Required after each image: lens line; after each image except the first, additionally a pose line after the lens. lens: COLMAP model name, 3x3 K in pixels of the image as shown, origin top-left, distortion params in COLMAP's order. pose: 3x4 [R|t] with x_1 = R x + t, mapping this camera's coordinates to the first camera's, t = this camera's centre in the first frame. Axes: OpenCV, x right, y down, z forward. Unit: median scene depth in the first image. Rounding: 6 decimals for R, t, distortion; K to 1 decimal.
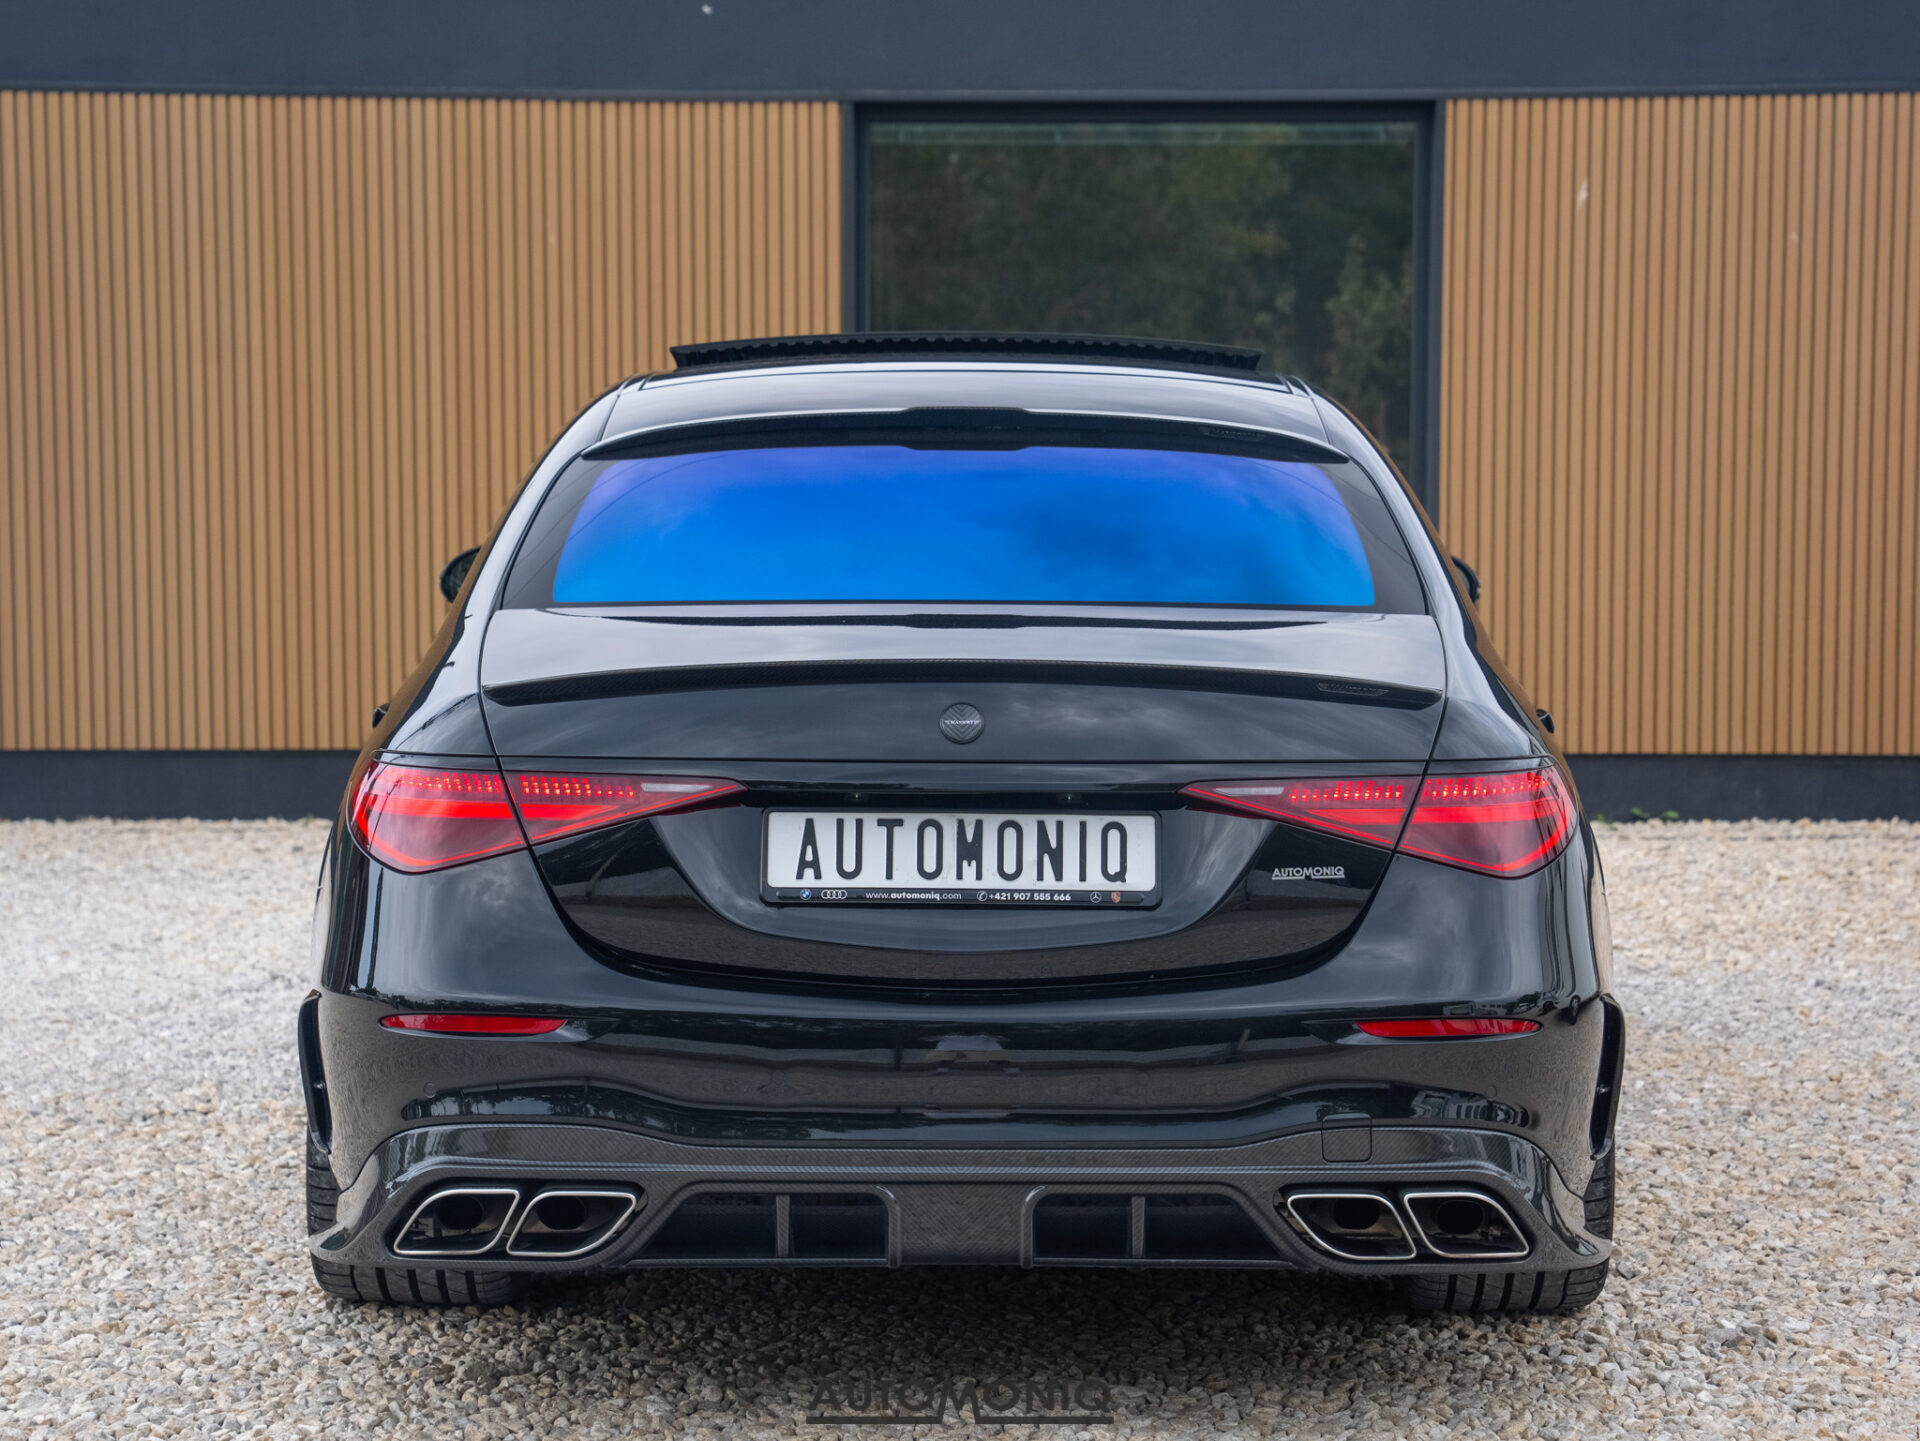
lens RADIAL K [[4044.9, 0, 974.4], [0, 4044.9, 772.5], [0, 0, 1]] dist [0.263376, 0.463935]
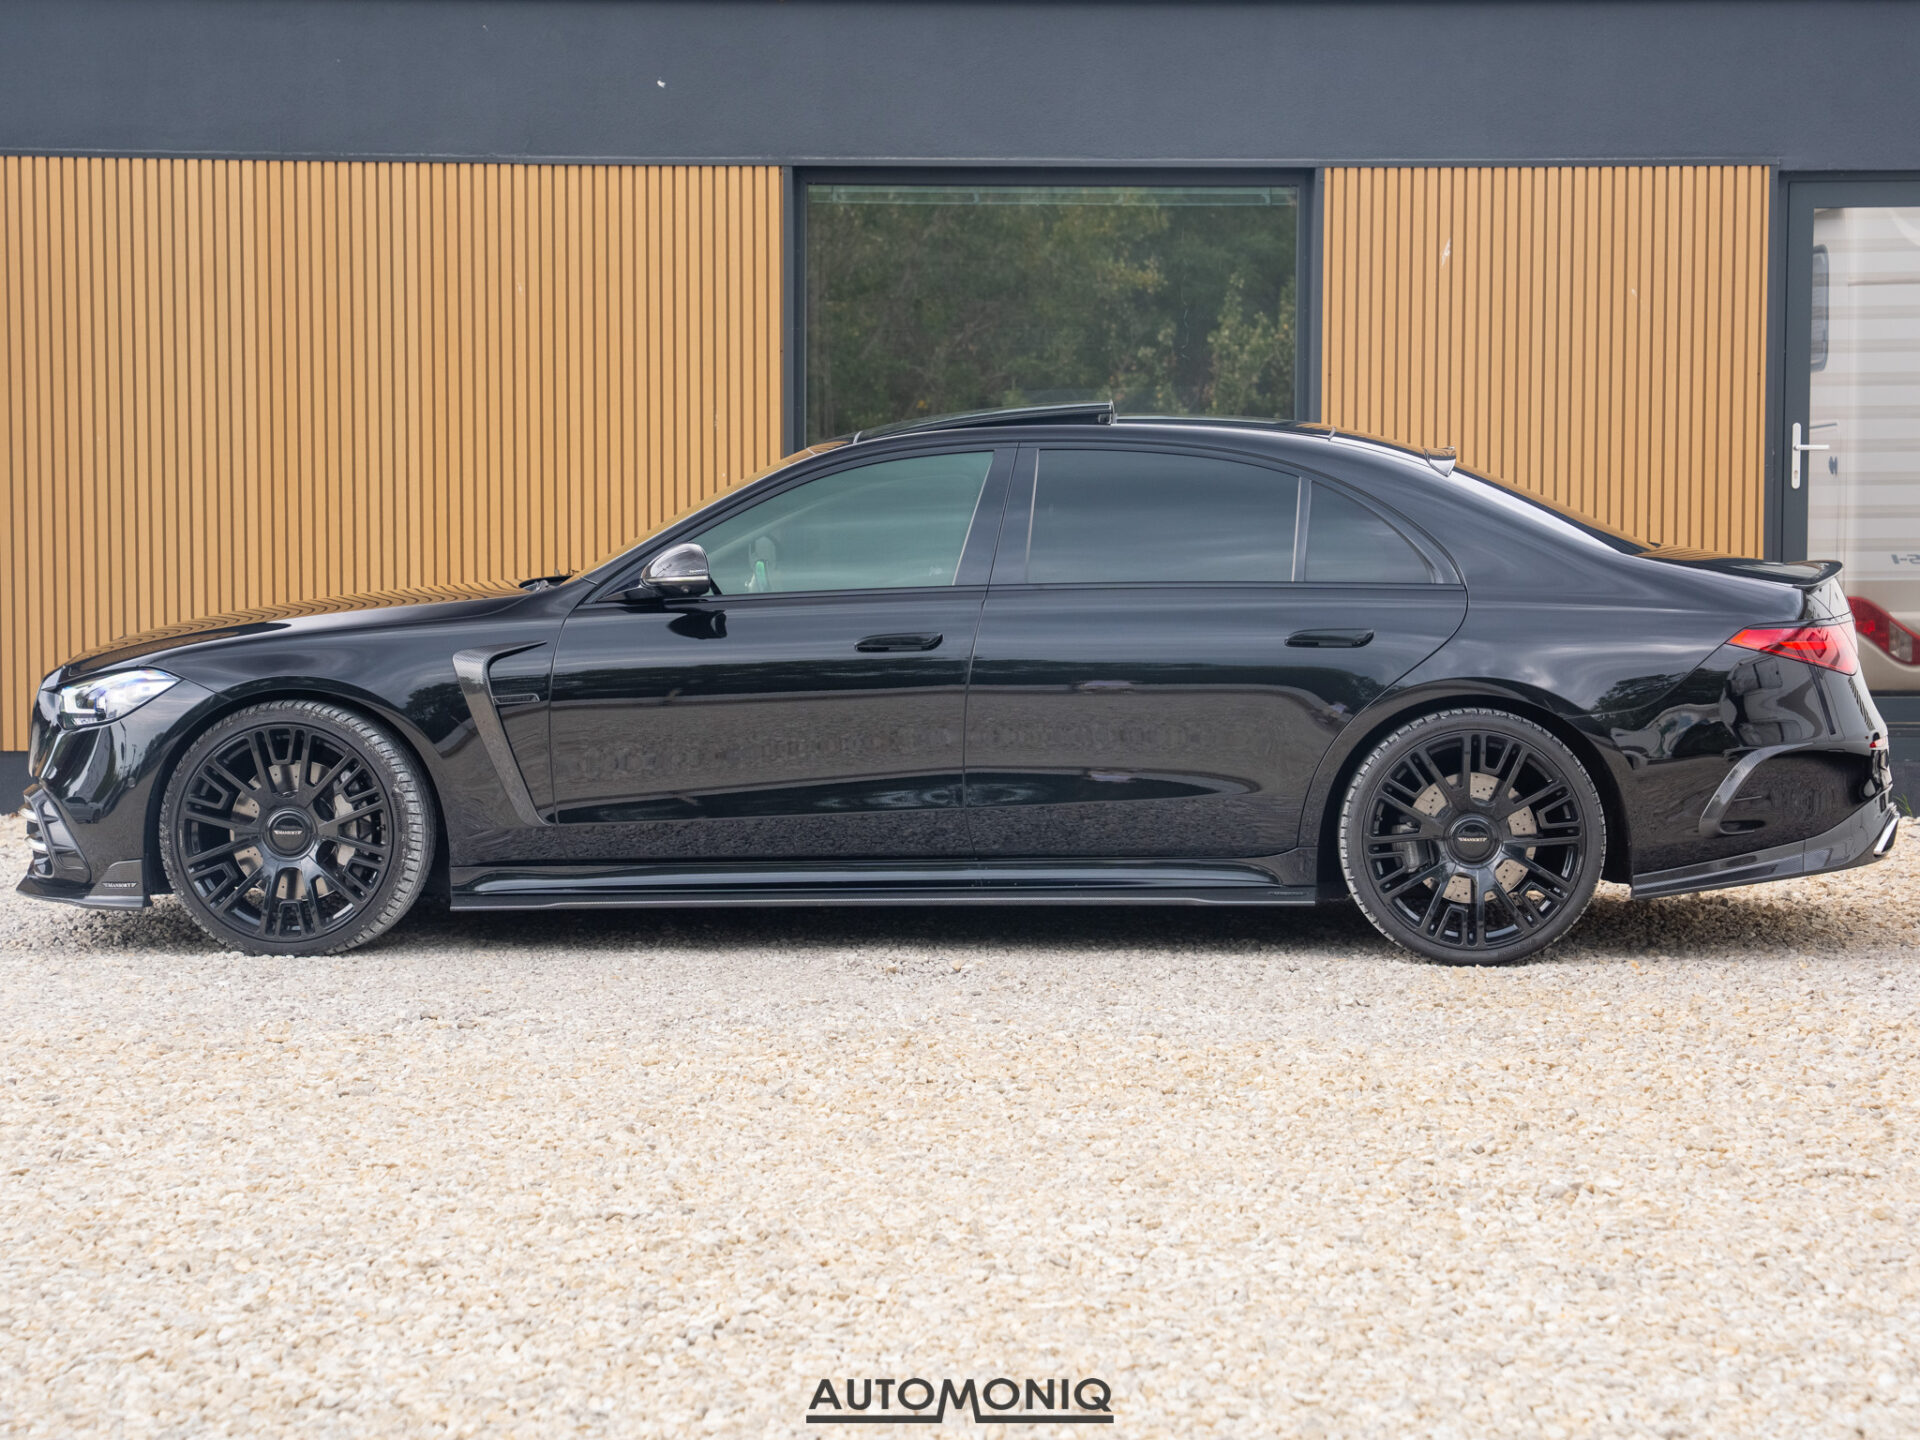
lens RADIAL K [[4107.0, 0, 960.0], [0, 4107.0, 720.0], [0, 0, 1]] dist [0.249478, 0.645795]
pose [[0.999610, -0.000372, 0.027910, -0.015617], [0.000951, 0.999785, -0.020724, 0.009604], [-0.027896, 0.020743, 0.999396, -0.122103]]
